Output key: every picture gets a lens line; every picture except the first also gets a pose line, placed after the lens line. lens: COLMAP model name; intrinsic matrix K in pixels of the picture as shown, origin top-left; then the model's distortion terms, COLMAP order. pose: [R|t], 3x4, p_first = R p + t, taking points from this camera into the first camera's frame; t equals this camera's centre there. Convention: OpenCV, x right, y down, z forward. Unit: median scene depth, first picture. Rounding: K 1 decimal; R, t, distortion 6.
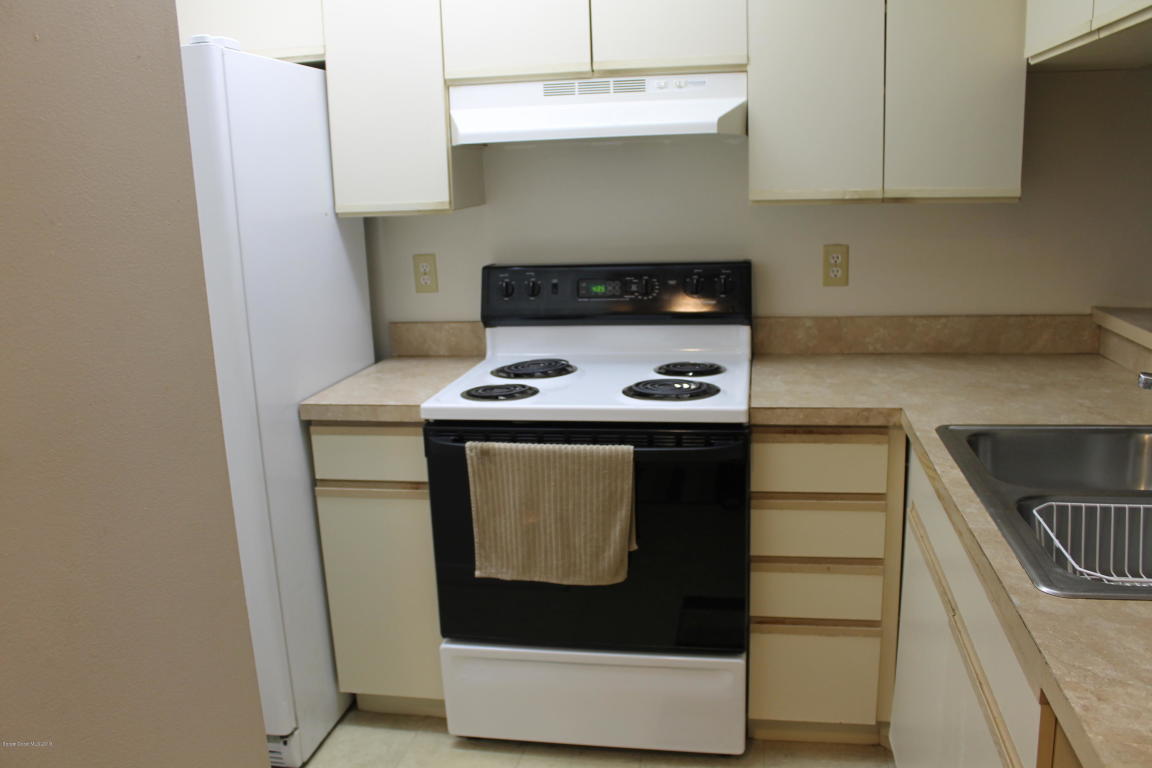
lens RADIAL K [[979.4, 0, 576.0], [0, 979.4, 384.0], [0, 0, 1]] dist [-0.152266, 0.128656]
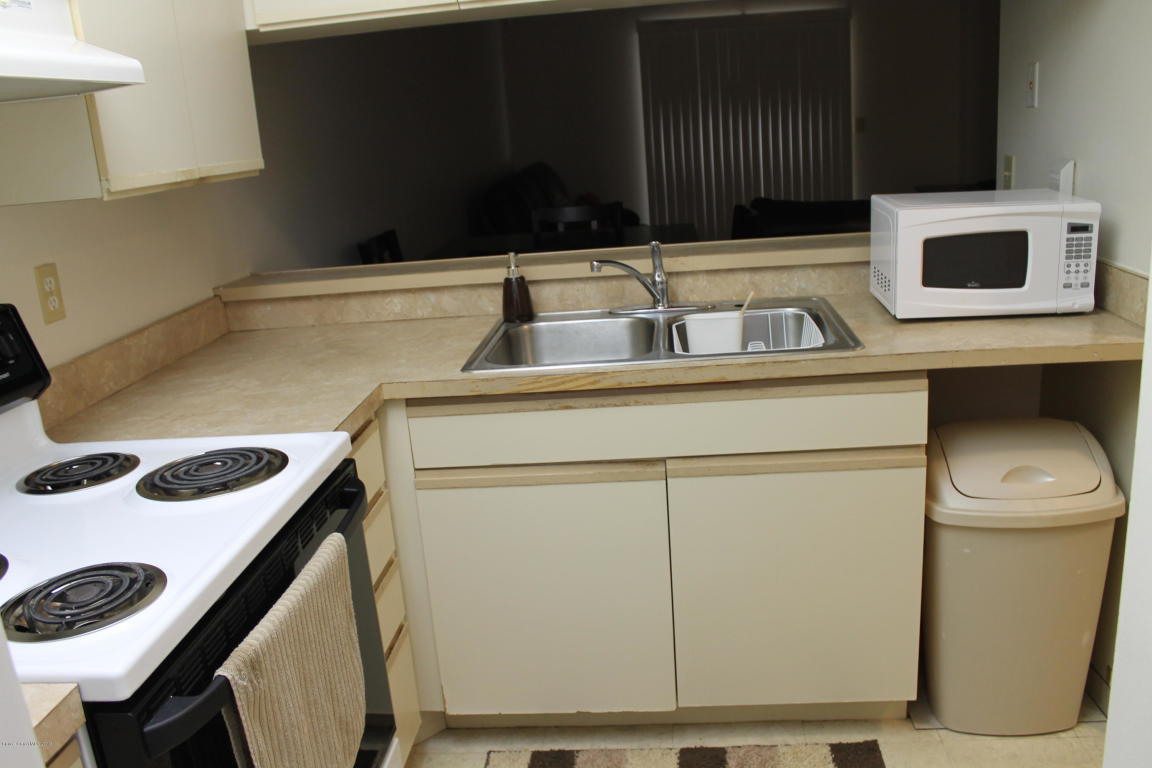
lens RADIAL K [[979.4, 0, 576.0], [0, 979.4, 384.0], [0, 0, 1]] dist [-0.152266, 0.128656]
pose [[-0.093844, -0.223819, 0.970102, -0.493972], [0.293478, 0.924886, 0.241777, -0.121643], [-0.951349, 0.307393, -0.021109, 0.696117]]
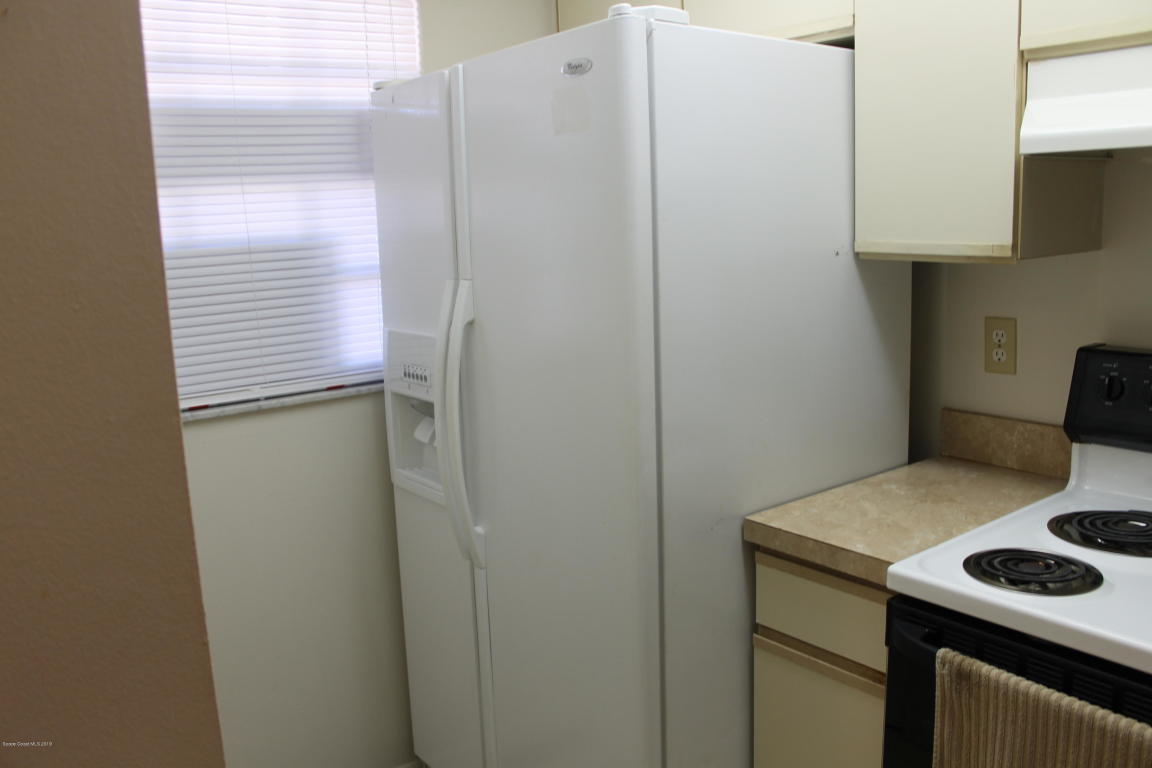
lens RADIAL K [[979.4, 0, 576.0], [0, 979.4, 384.0], [0, 0, 1]] dist [-0.152266, 0.128656]
pose [[0.743373, 0.126567, -0.656793, 0.076365], [-0.134430, 0.990169, 0.038660, -0.083162], [0.655229, 0.059554, 0.753079, 0.348297]]
